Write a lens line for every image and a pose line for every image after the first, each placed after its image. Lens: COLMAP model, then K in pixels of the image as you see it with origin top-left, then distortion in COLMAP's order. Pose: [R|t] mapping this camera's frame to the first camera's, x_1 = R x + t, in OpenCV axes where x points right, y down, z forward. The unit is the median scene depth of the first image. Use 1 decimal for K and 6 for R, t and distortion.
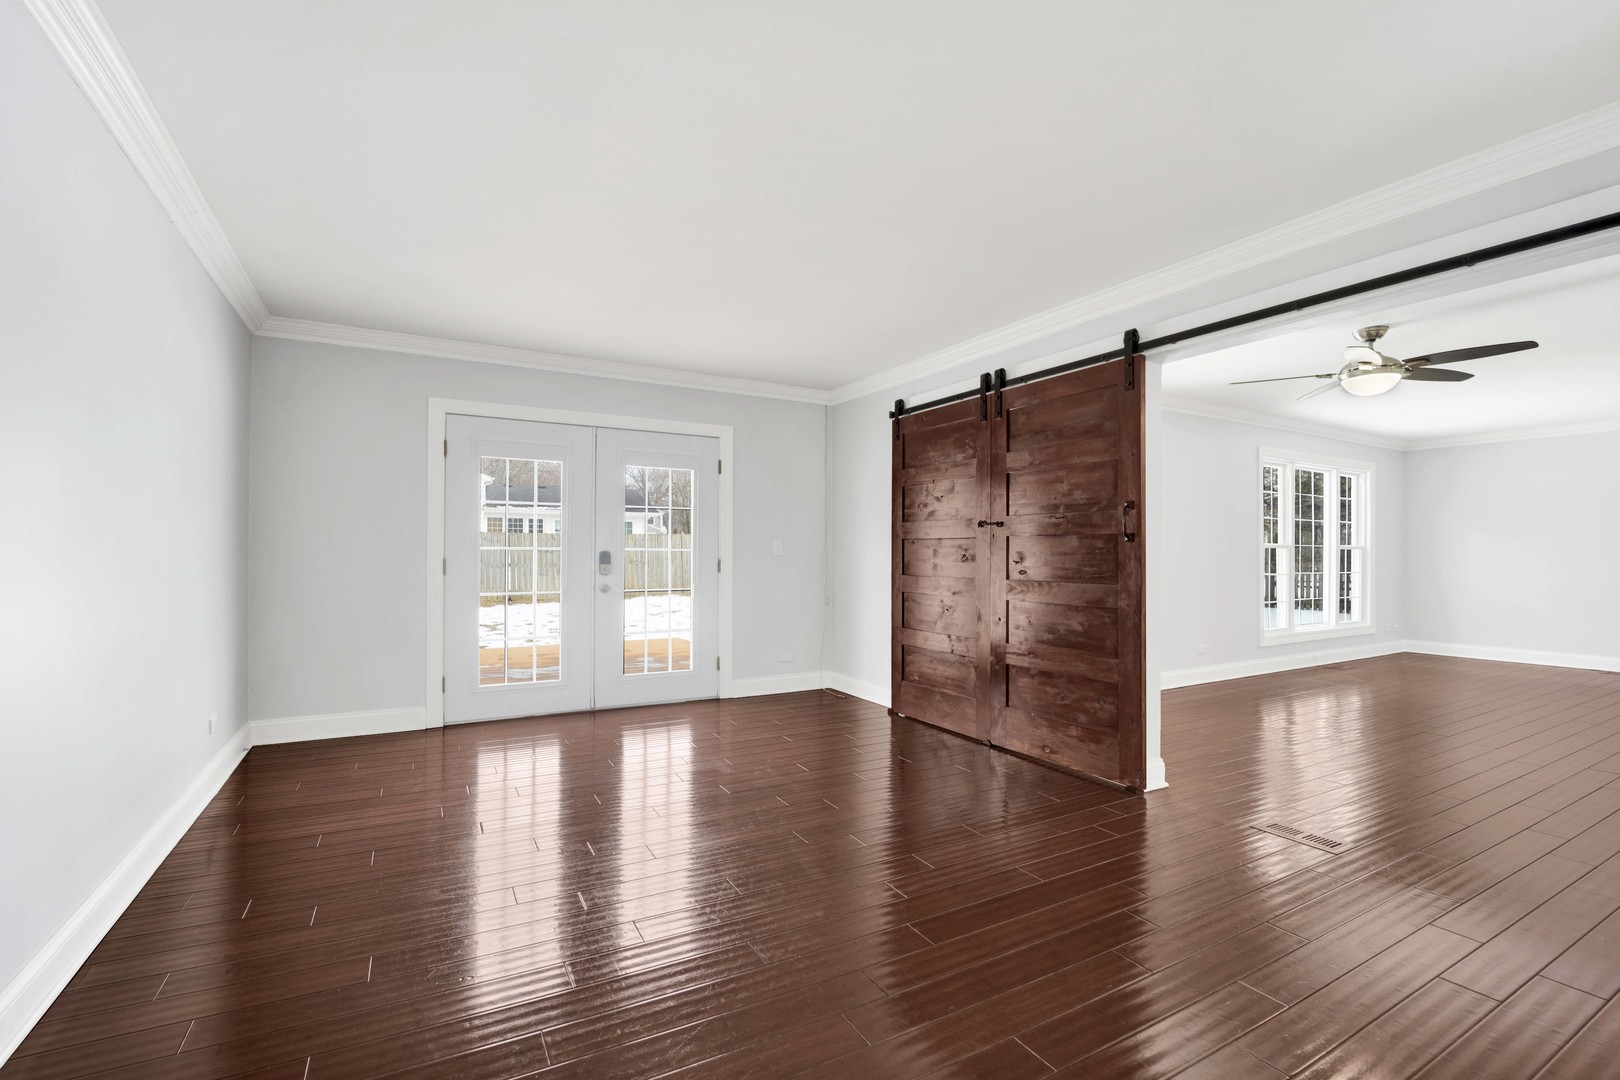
lens RADIAL K [[696.2, 0, 865.8], [0, 696.2, 547.7], [0, 0, 1]] dist [-0.019388, -0.000550]
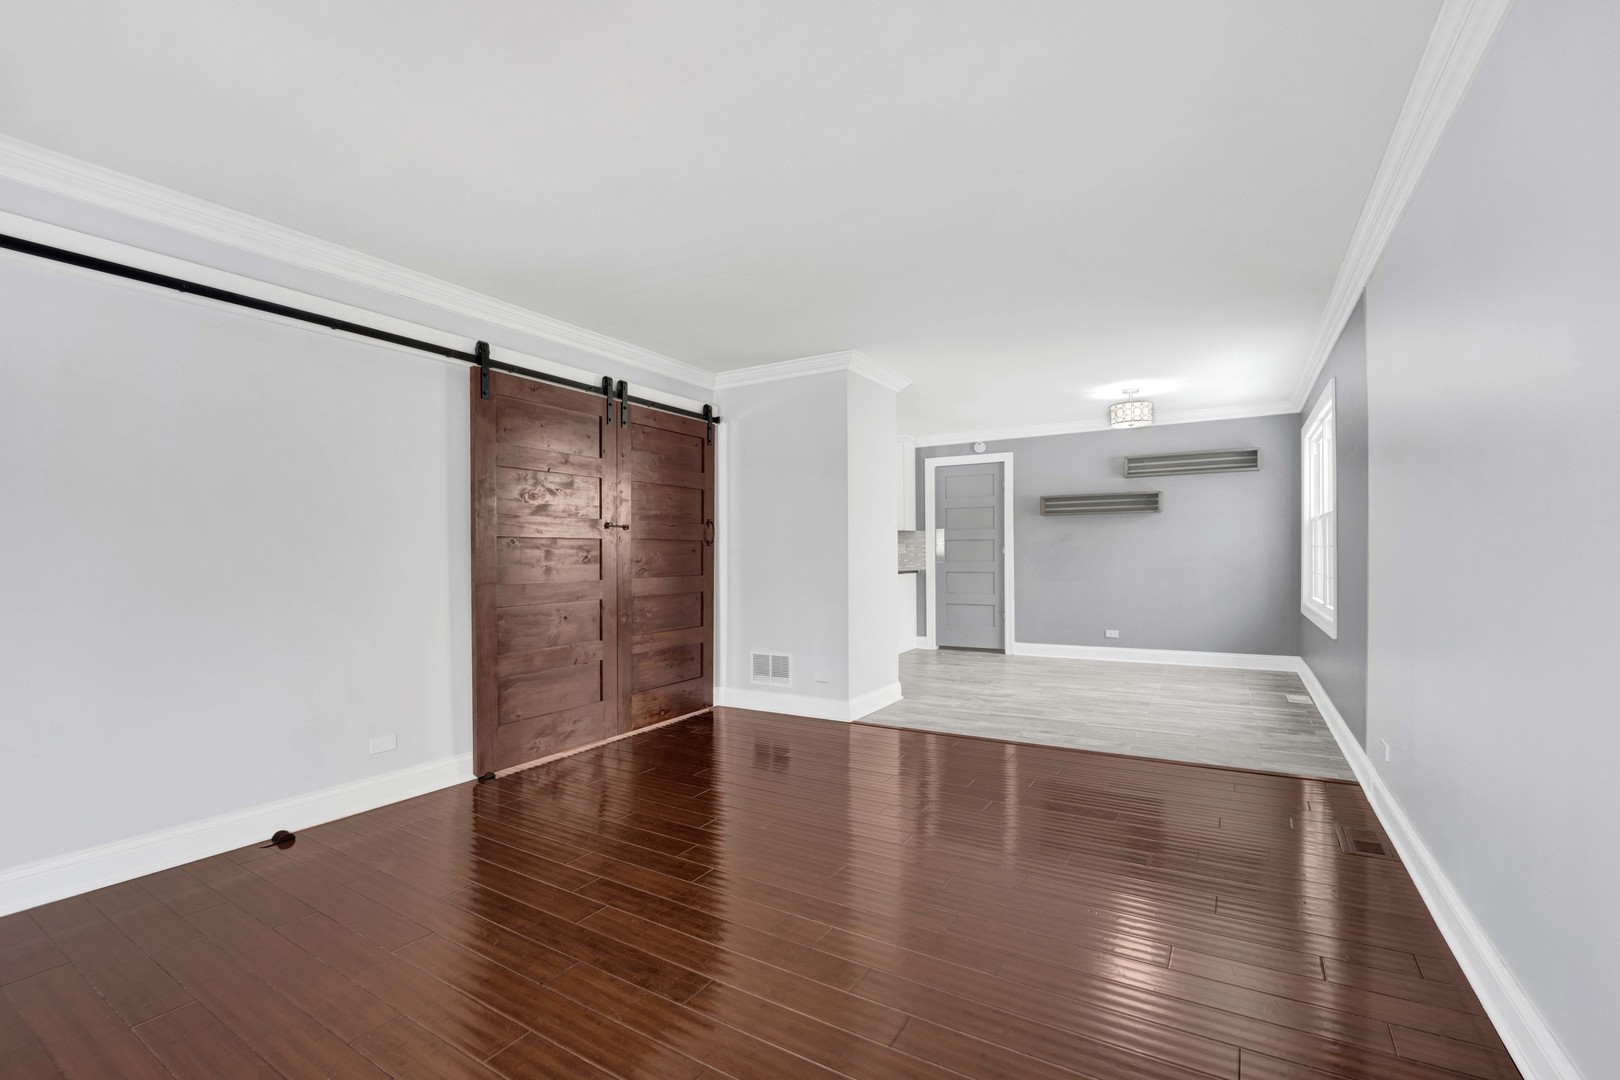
lens RADIAL K [[682.4, 0, 766.2], [0, 682.4, 564.1], [0, 0, 1]] dist [-0.020612, -0.001213]
pose [[-0.389417, -0.013552, 0.920962, -0.786866], [-0.001307, 0.999899, 0.014161, 0.007362], [-0.921061, 0.004311, -0.389395, 1.092539]]
